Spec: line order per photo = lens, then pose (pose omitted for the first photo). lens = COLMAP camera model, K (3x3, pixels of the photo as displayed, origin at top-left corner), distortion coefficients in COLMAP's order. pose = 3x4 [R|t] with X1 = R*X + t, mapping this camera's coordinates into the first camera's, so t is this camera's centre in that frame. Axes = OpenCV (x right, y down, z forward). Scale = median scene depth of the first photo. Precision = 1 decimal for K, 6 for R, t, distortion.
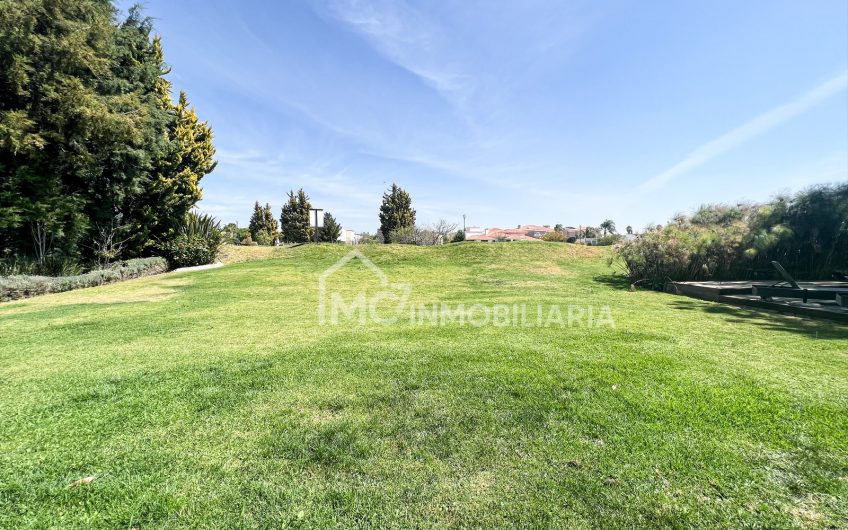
lens RADIAL K [[340.9, 0, 424.4], [0, 340.9, 263.9], [0, 0, 1]] dist [-0.000641, 0.001369]
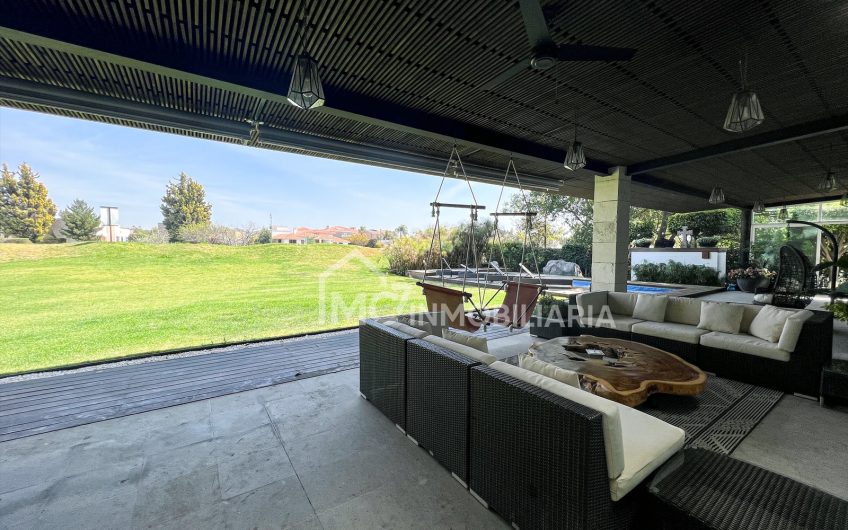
lens RADIAL K [[340.9, 0, 427.3], [0, 340.9, 262.5], [0, 0, 1]] dist [-0.000641, 0.001369]
pose [[0.852493, -0.009734, 0.522648, -0.012781], [0.010917, 0.999940, 0.000816, 0.001702], [-0.522625, 0.005009, 0.852548, -0.075071]]
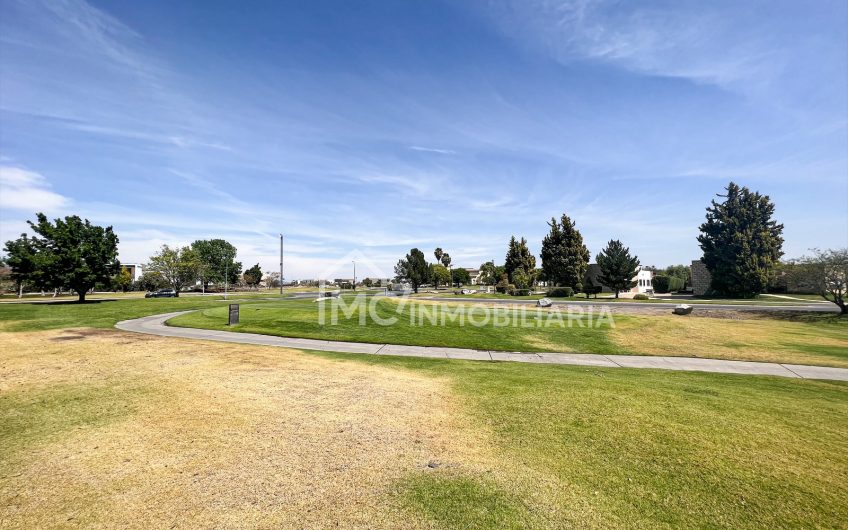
lens RADIAL K [[331.5, 0, 428.5], [0, 331.5, 266.6], [0, 0, 1]] dist [0.001665, -0.000069]
pose [[0.767861, -0.036010, -0.639604, -0.134580], [-0.024360, 0.996055, -0.085324, -0.031668], [0.640153, 0.081097, 0.763955, 0.249125]]
